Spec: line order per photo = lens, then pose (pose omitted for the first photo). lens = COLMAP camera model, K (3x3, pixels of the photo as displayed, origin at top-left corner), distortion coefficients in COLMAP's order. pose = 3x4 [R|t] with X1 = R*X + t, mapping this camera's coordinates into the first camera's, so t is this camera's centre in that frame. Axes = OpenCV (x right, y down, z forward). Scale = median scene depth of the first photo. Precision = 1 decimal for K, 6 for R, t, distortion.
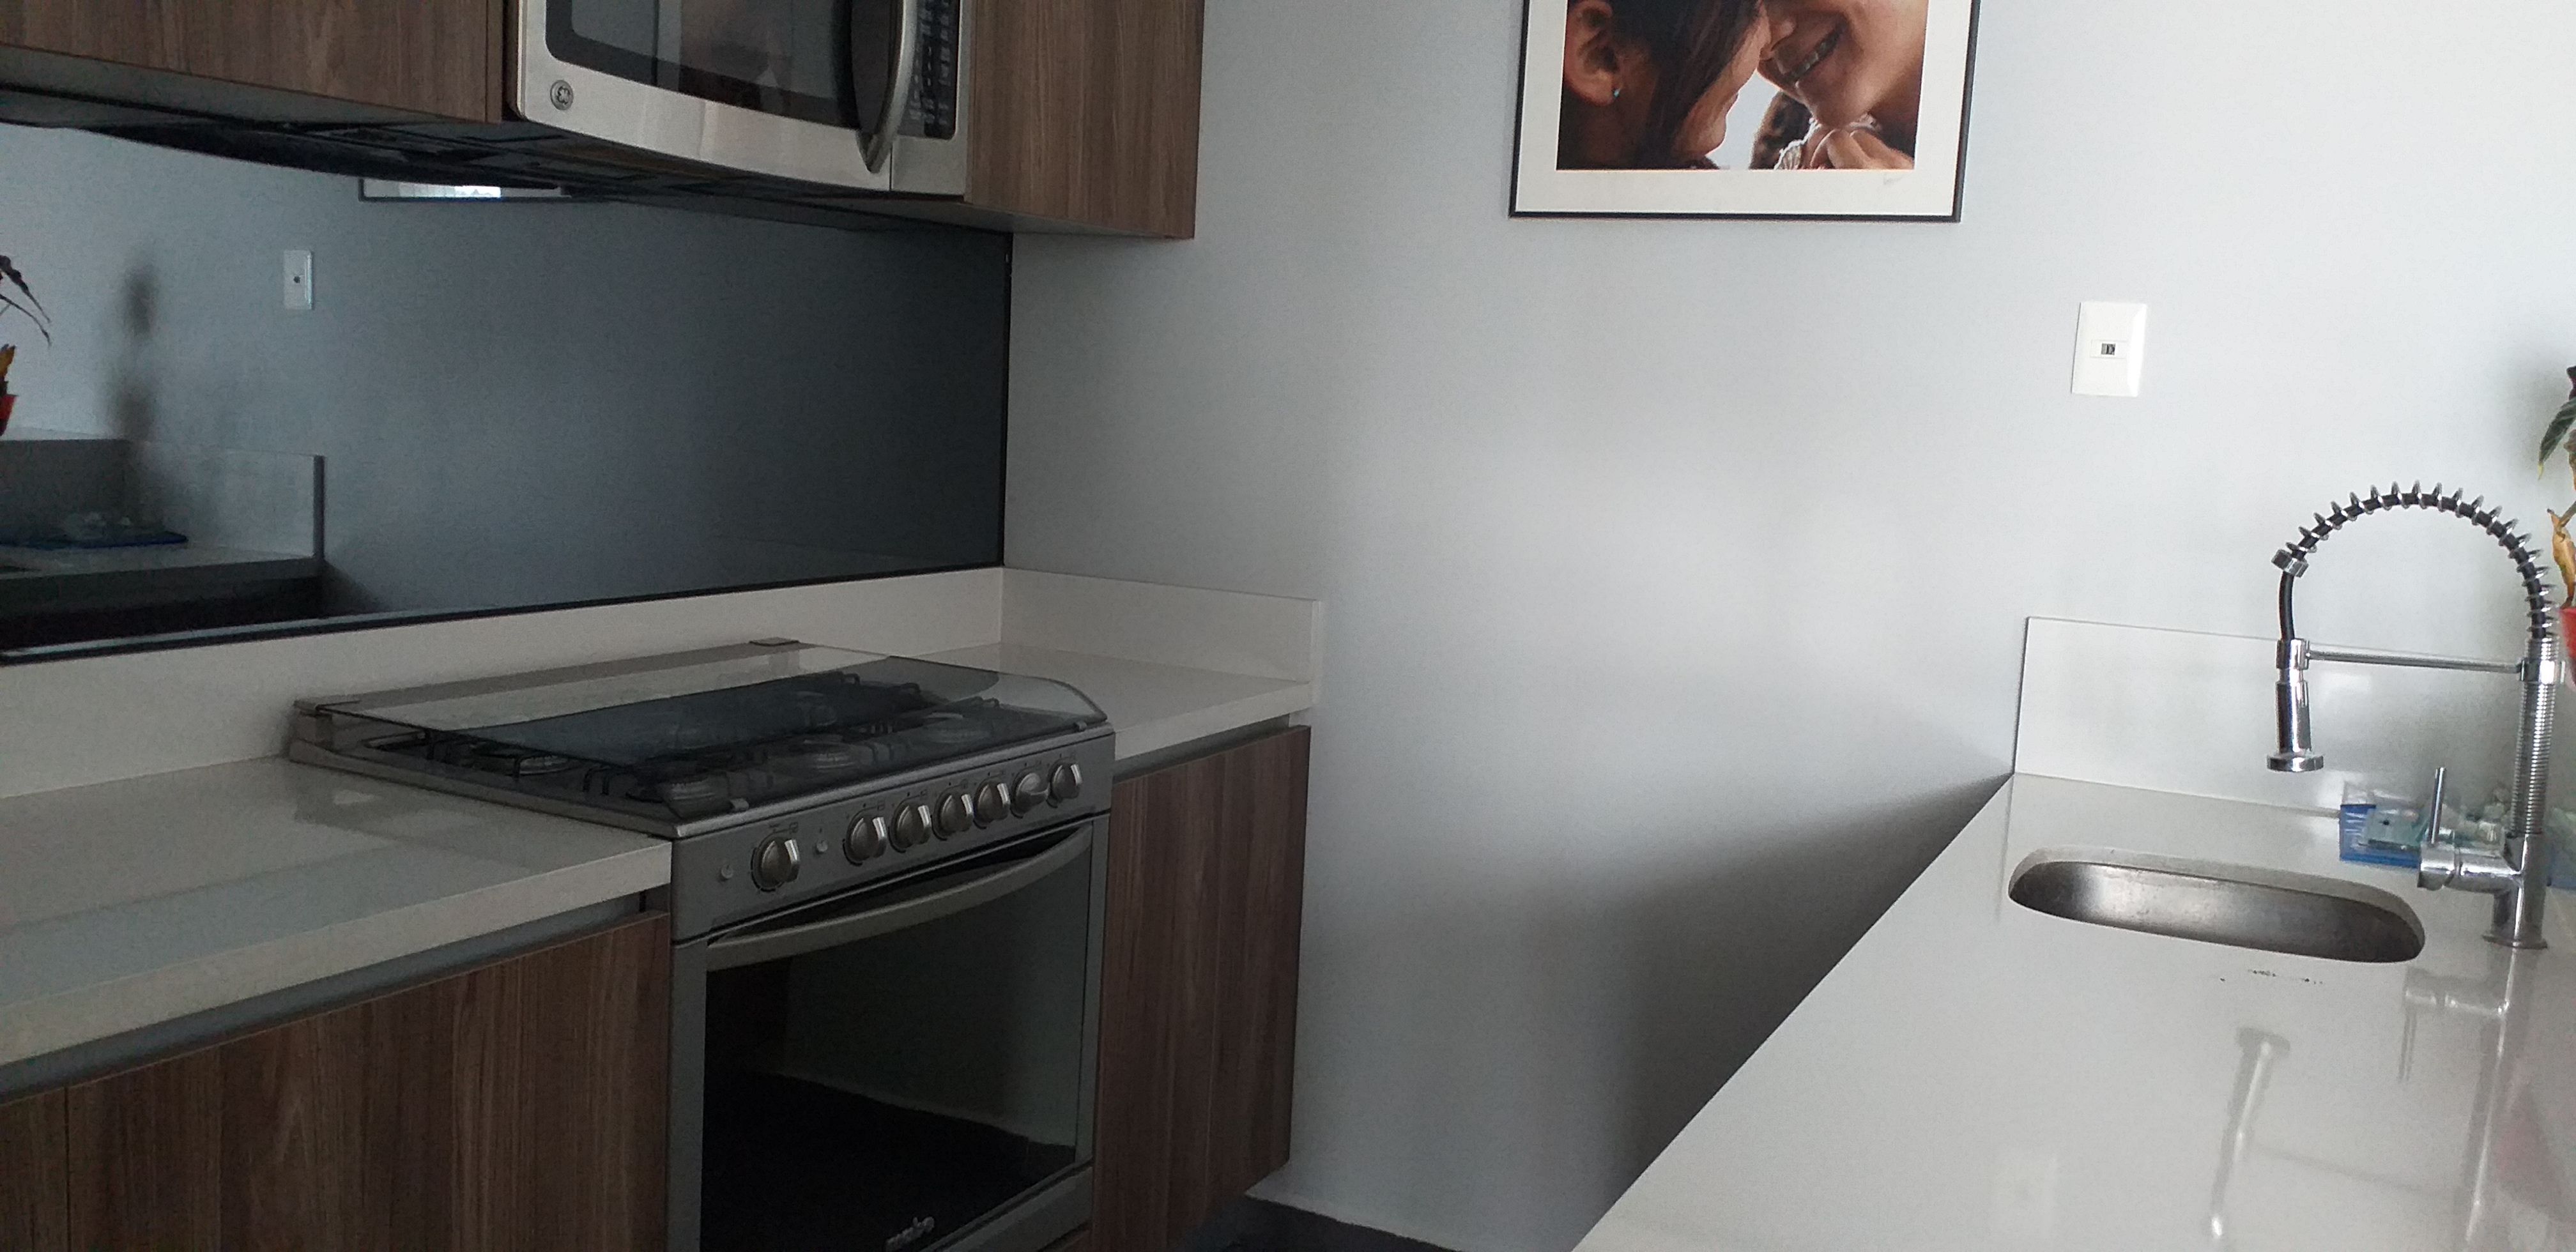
lens RADIAL K [[2040.9, 0, 1310.5], [0, 2040.9, 641.3], [0, 0, 1]] dist [0.146699, -0.379596]
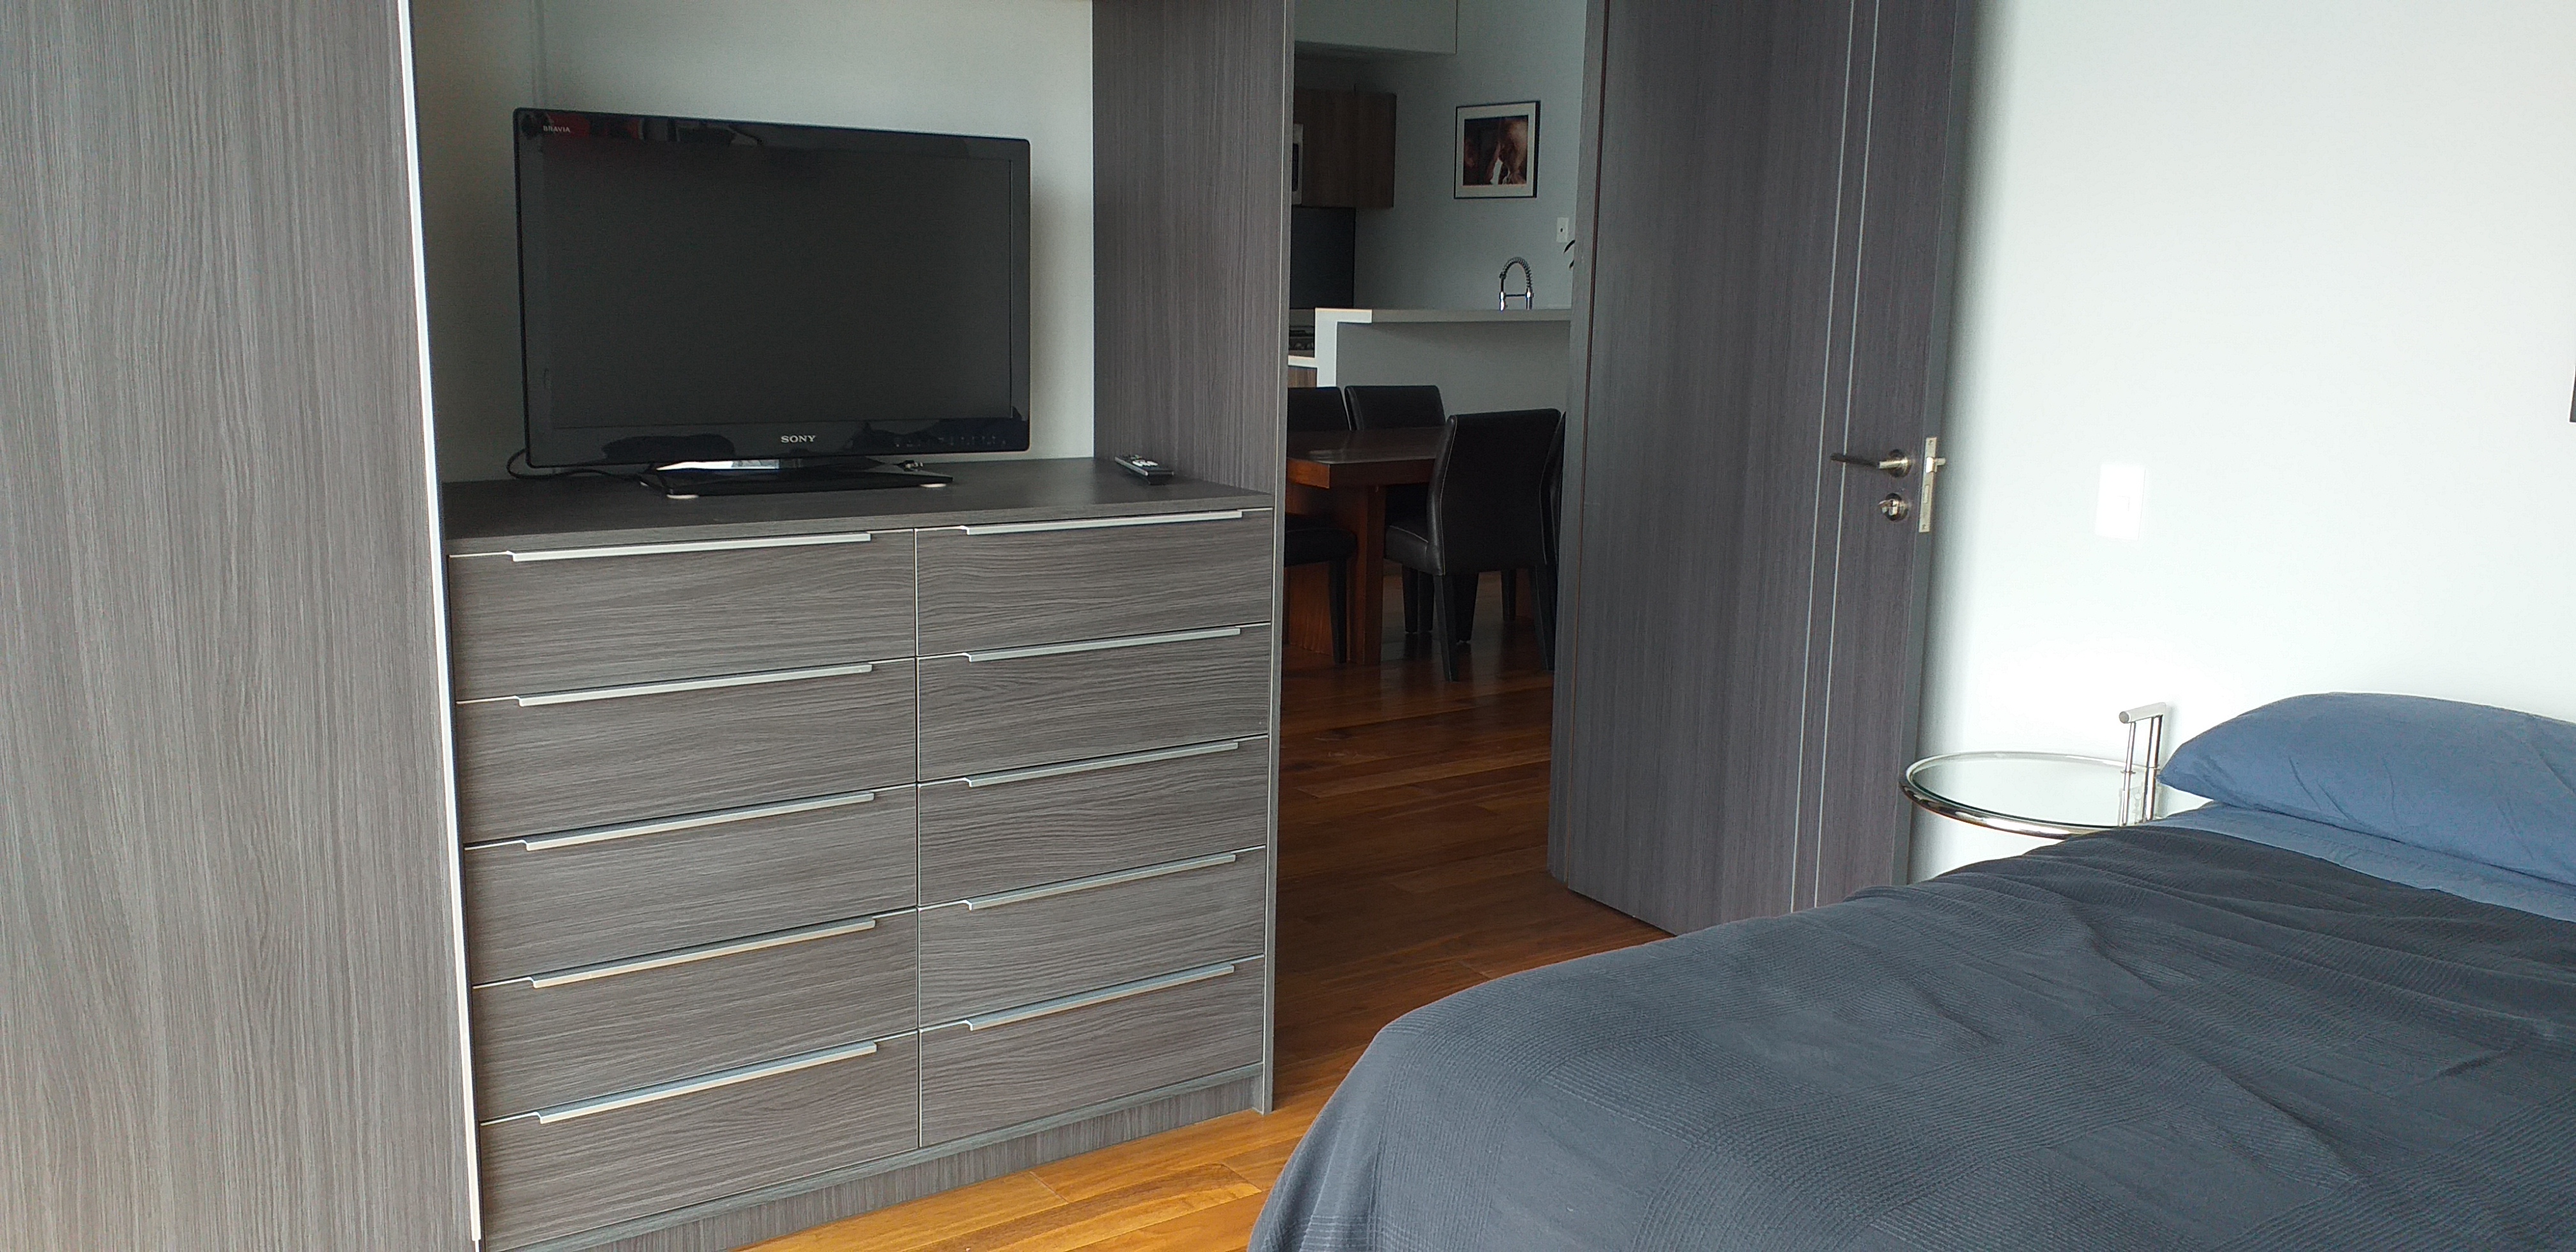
lens RADIAL K [[2056.6, 0, 1309.9], [0, 2056.6, 645.2], [0, 0, 1]] dist [0.149507, -0.396001]
pose [[0.879922, 0.053390, -0.472108, 1.743041], [-0.033586, 0.998170, 0.050284, 0.428349], [0.473929, -0.028389, 0.880105, -2.498056]]
